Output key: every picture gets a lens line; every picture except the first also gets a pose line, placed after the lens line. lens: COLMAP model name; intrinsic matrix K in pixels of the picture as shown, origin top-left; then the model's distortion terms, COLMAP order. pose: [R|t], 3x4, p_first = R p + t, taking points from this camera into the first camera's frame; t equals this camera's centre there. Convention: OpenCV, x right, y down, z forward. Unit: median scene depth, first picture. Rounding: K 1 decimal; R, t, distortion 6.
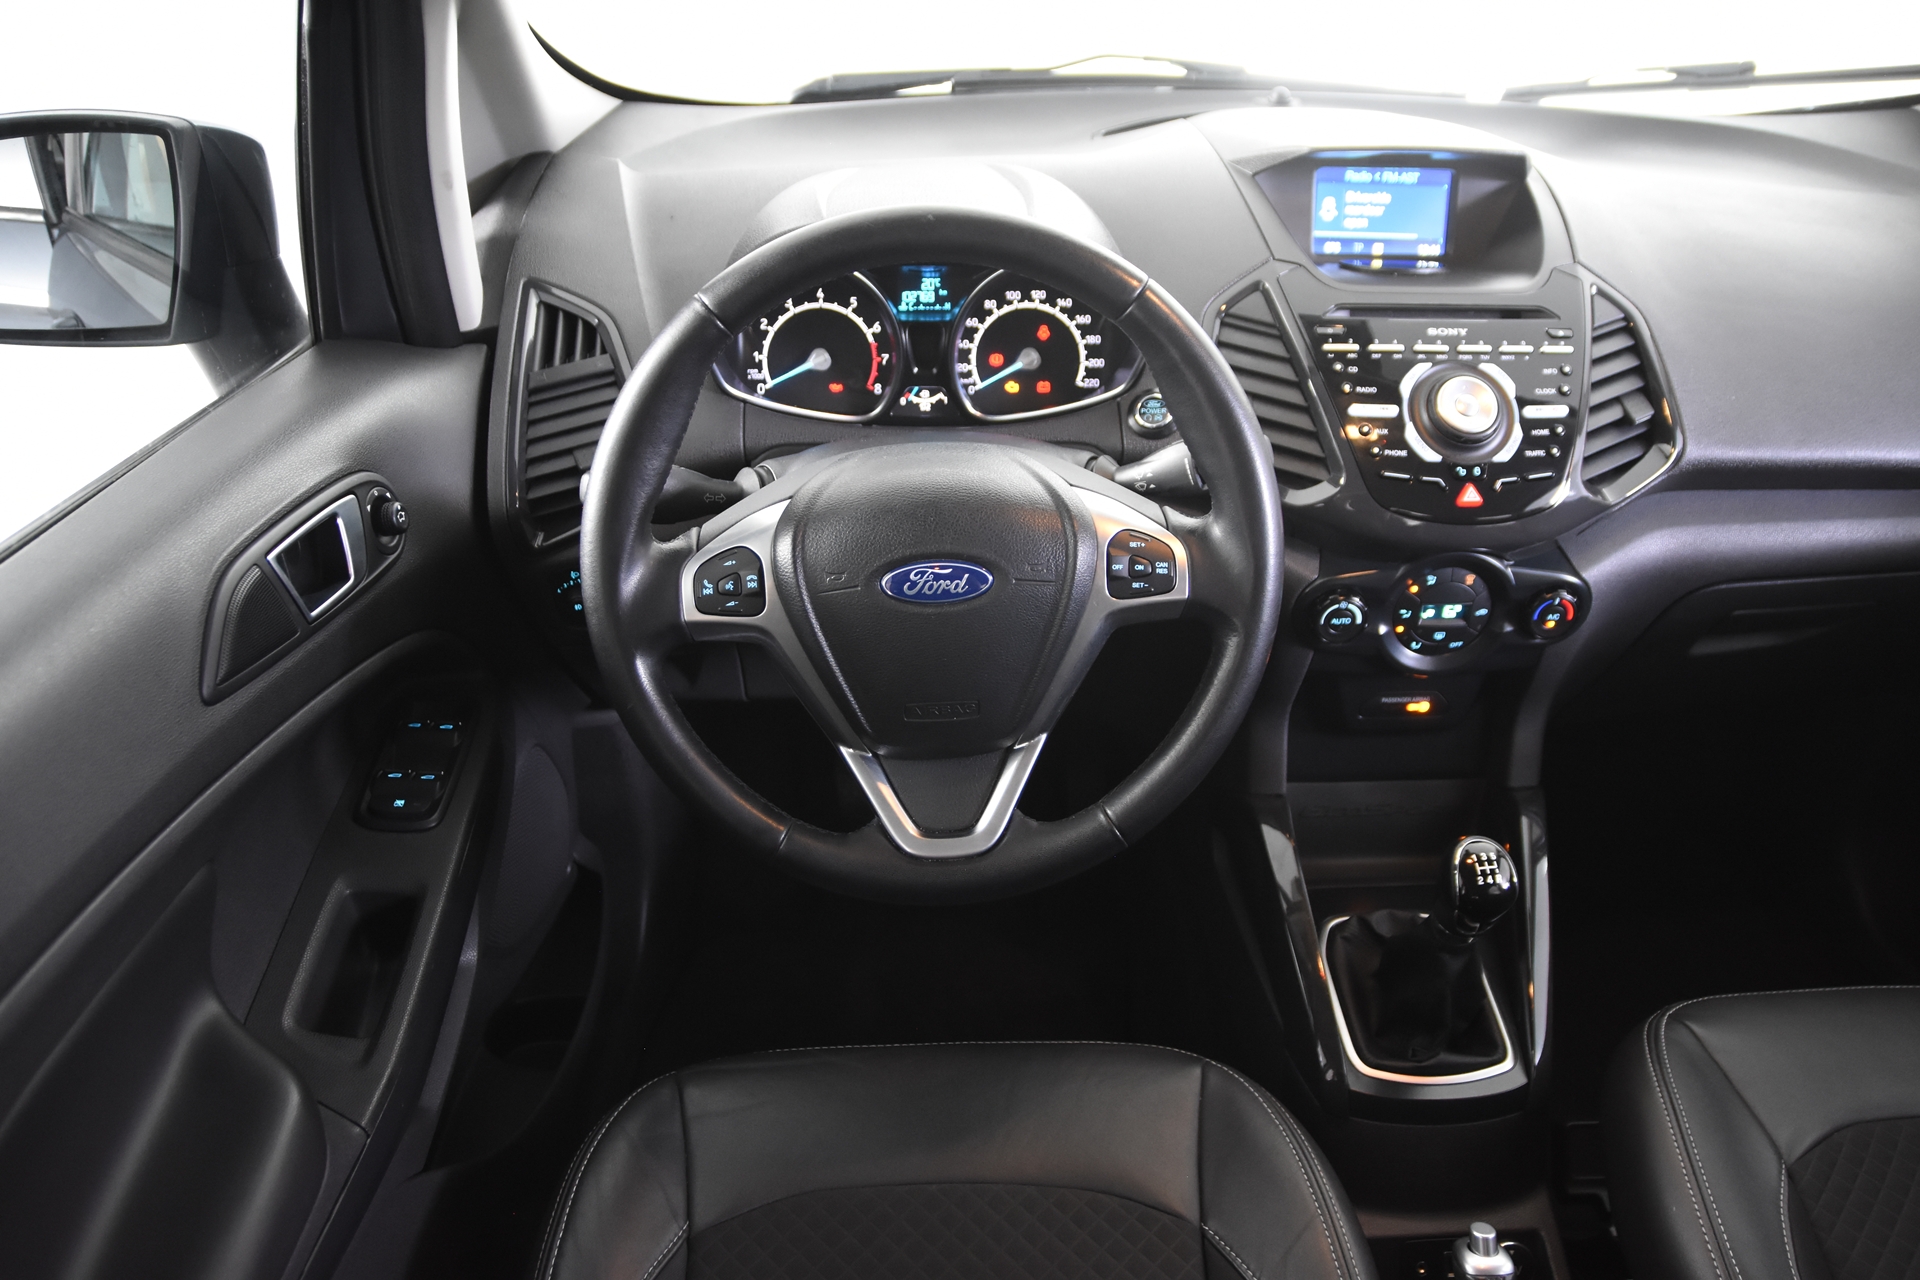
lens RADIAL K [[1420.0, 0, 971.3], [0, 1420.0, 655.1], [0, 0, 1]] dist [-0.125695, 0.098247]
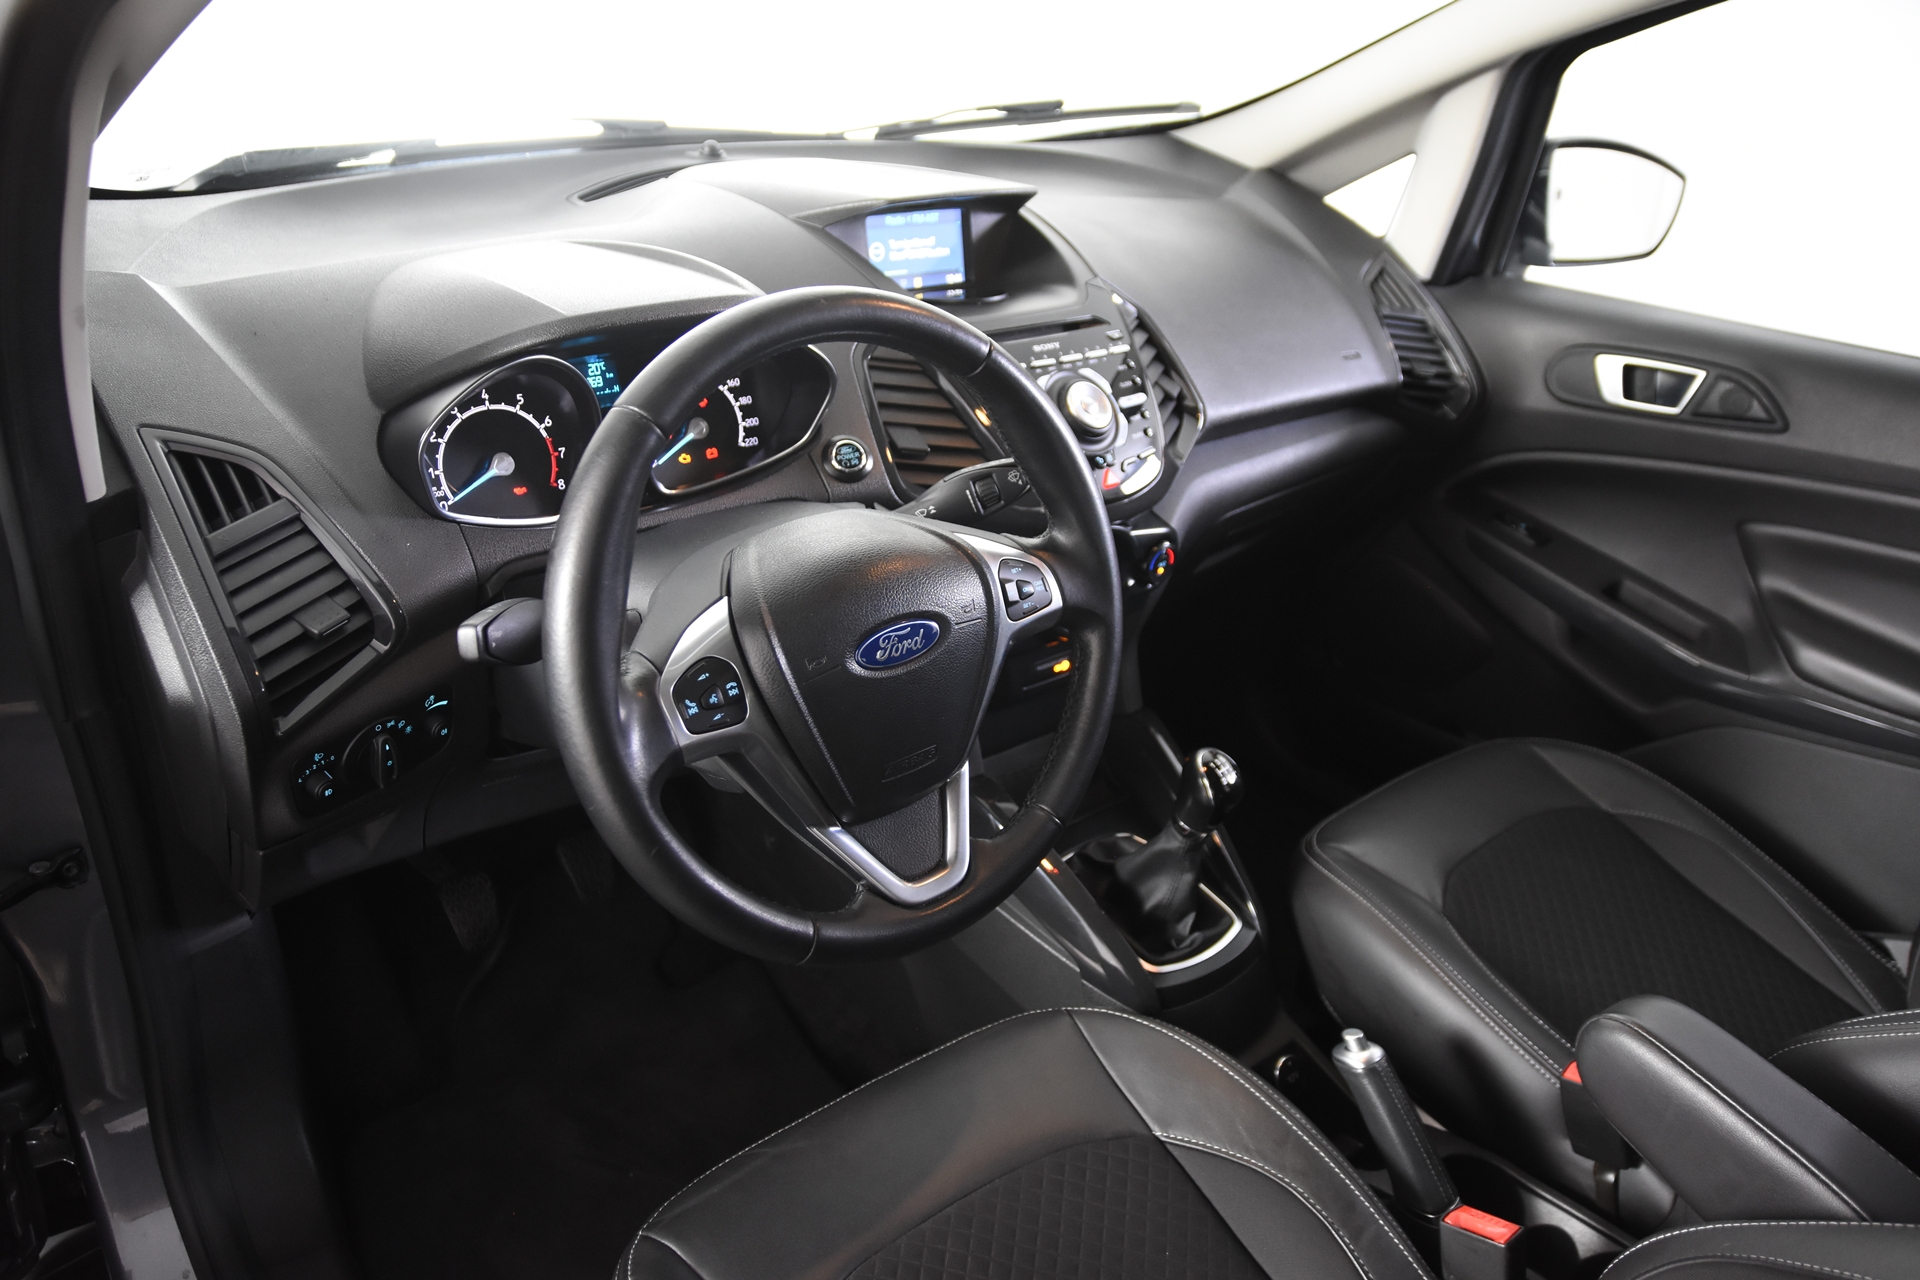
lens RADIAL K [[1420.0, 0, 965.8], [0, 1420.0, 646.6], [0, 0, 1]] dist [-0.125695, 0.098247]
pose [[0.792907, -0.239037, 0.560500, -0.429496], [0.249718, 0.966524, 0.058933, -0.073741], [-0.555824, 0.093238, 0.826055, 0.077937]]
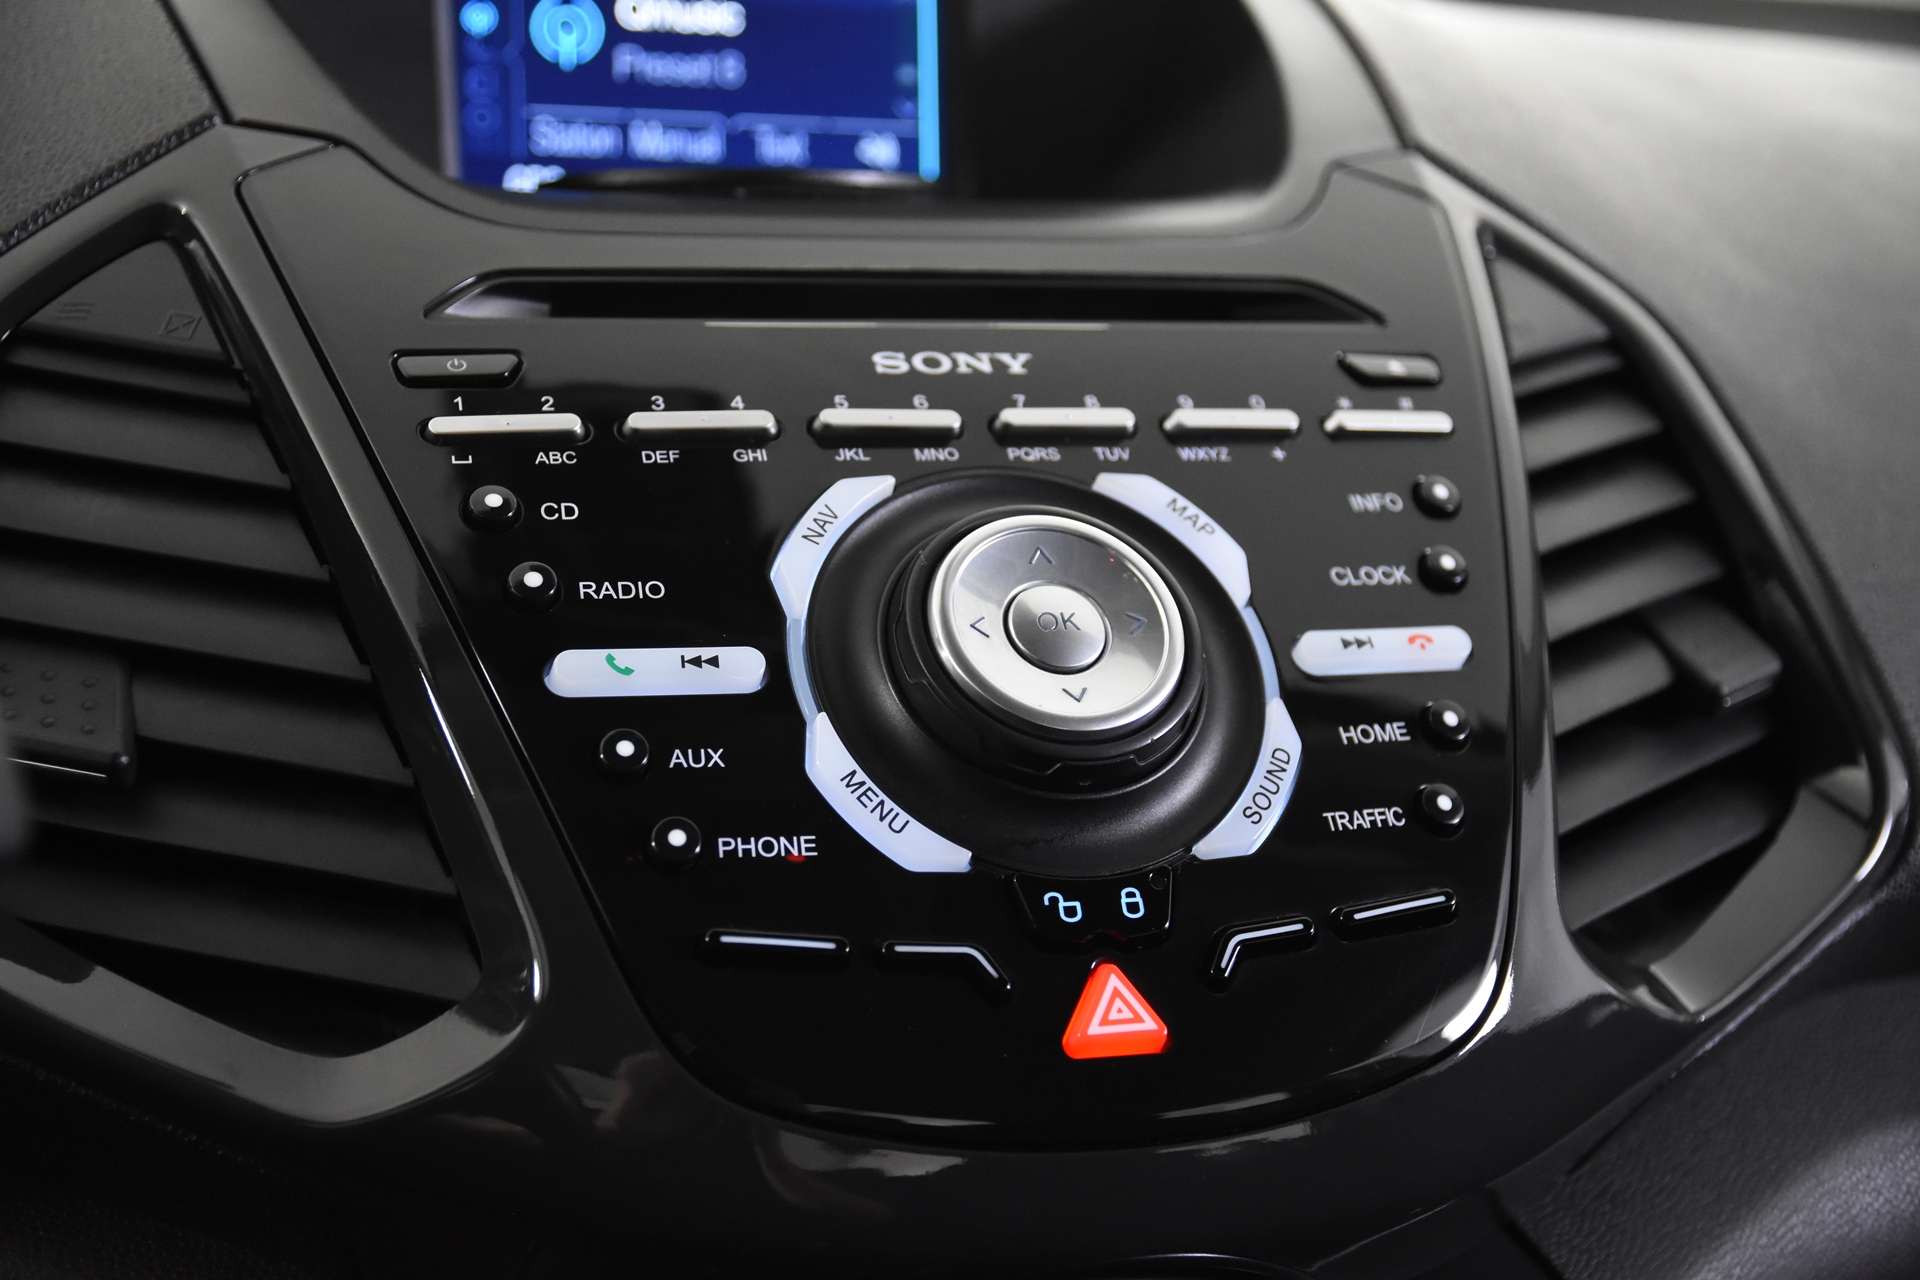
lens RADIAL K [[3165.9, 0, 968.6], [0, 3165.9, 647.0], [0, 0, 1]] dist [0.093989, 0.000000]
pose [[0.959369, -0.025671, 0.280984, 0.184034], [0.108852, 0.952435, -0.284637, -0.026936], [-0.260312, 0.303658, 0.916531, 0.497899]]
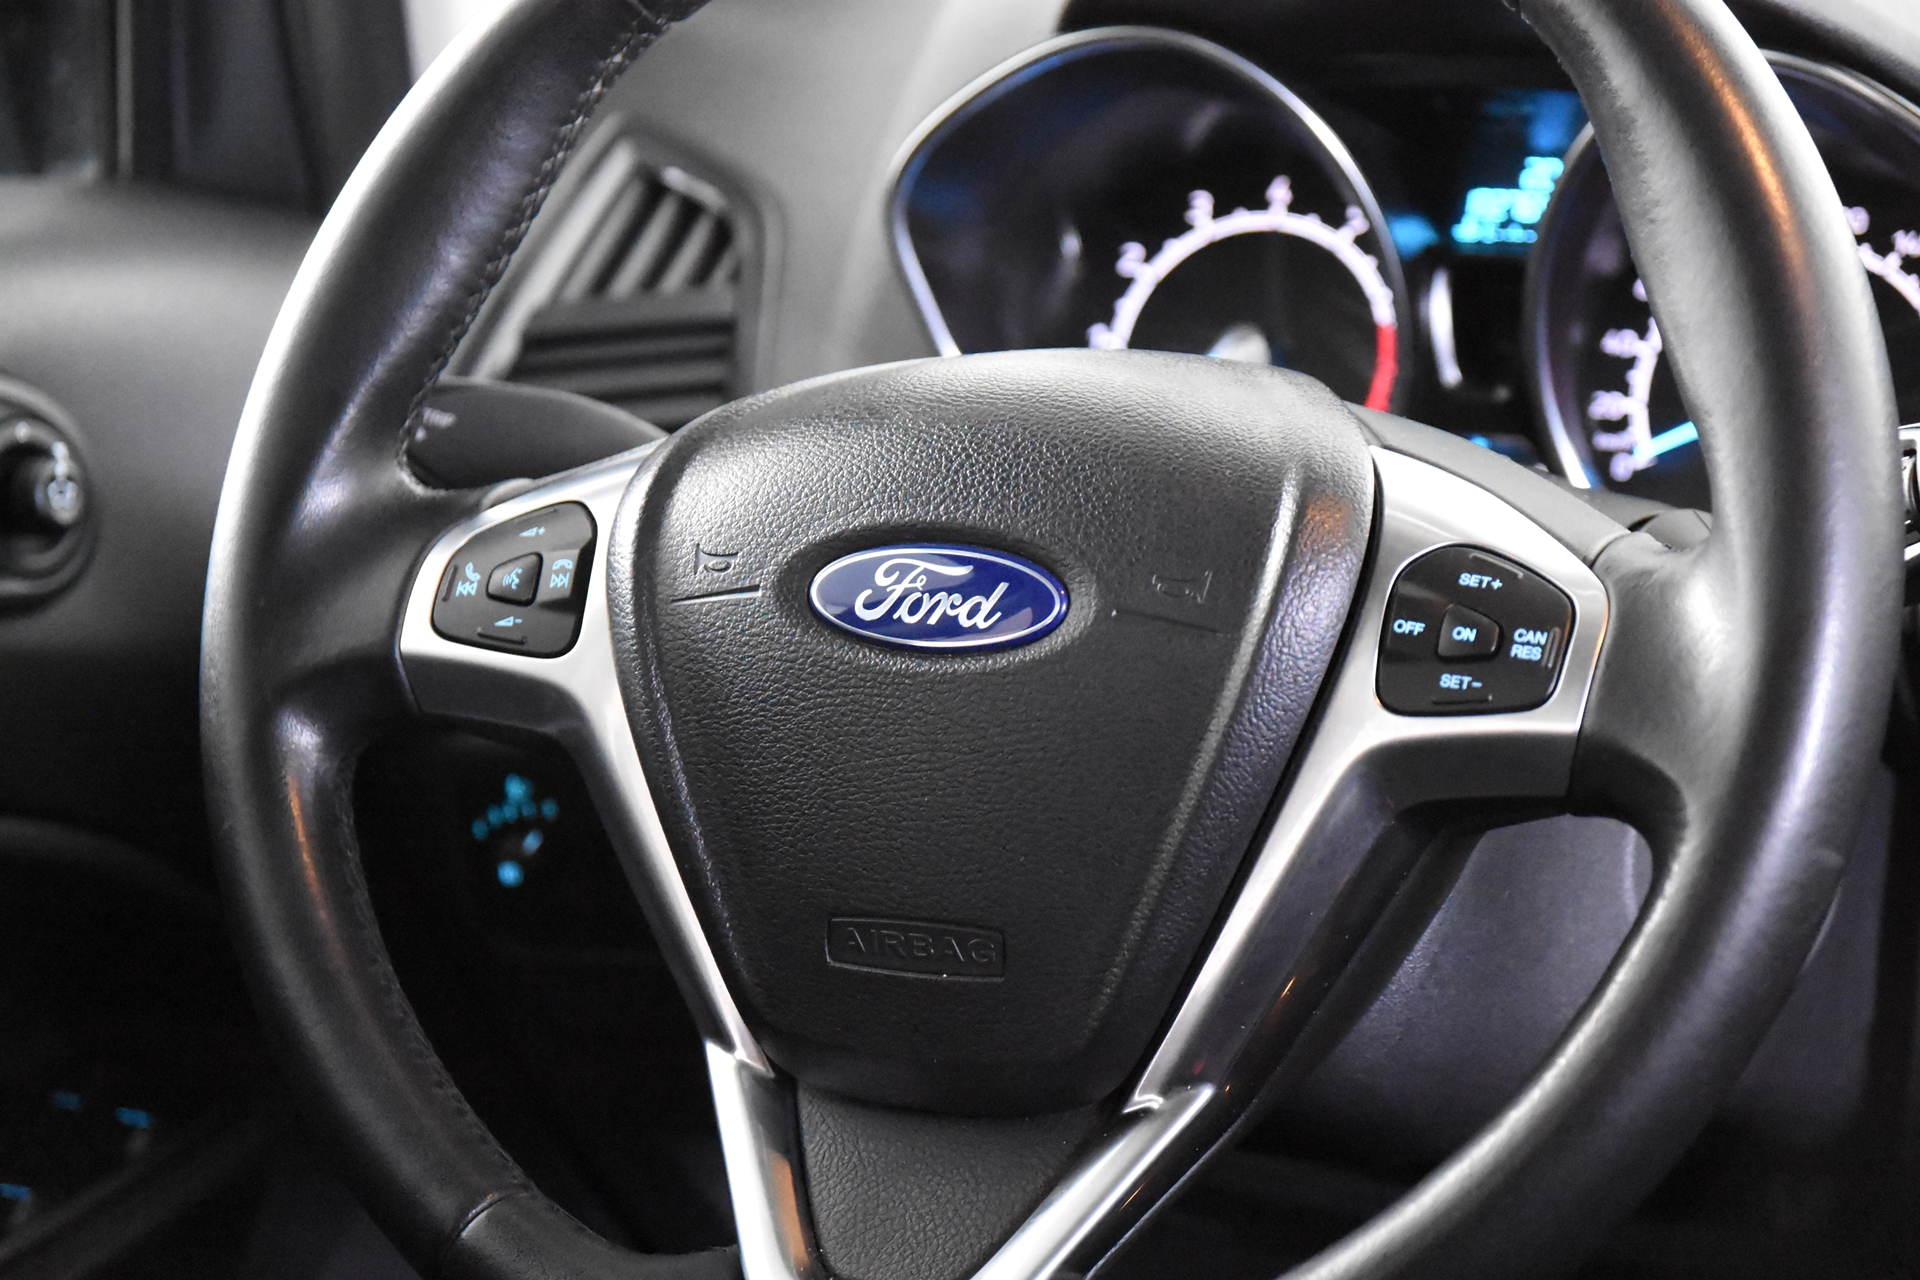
lens RADIAL K [[4597.0, 0, 959.7], [0, 4597.0, 658.1], [0, 0, 1]] dist [0.192252, 0.000000]
pose [[0.876167, 0.087931, -0.473919, 0.438284], [-0.239246, 0.932888, -0.269222, 0.228122], [0.418441, 0.349267, 0.838403, -0.043847]]
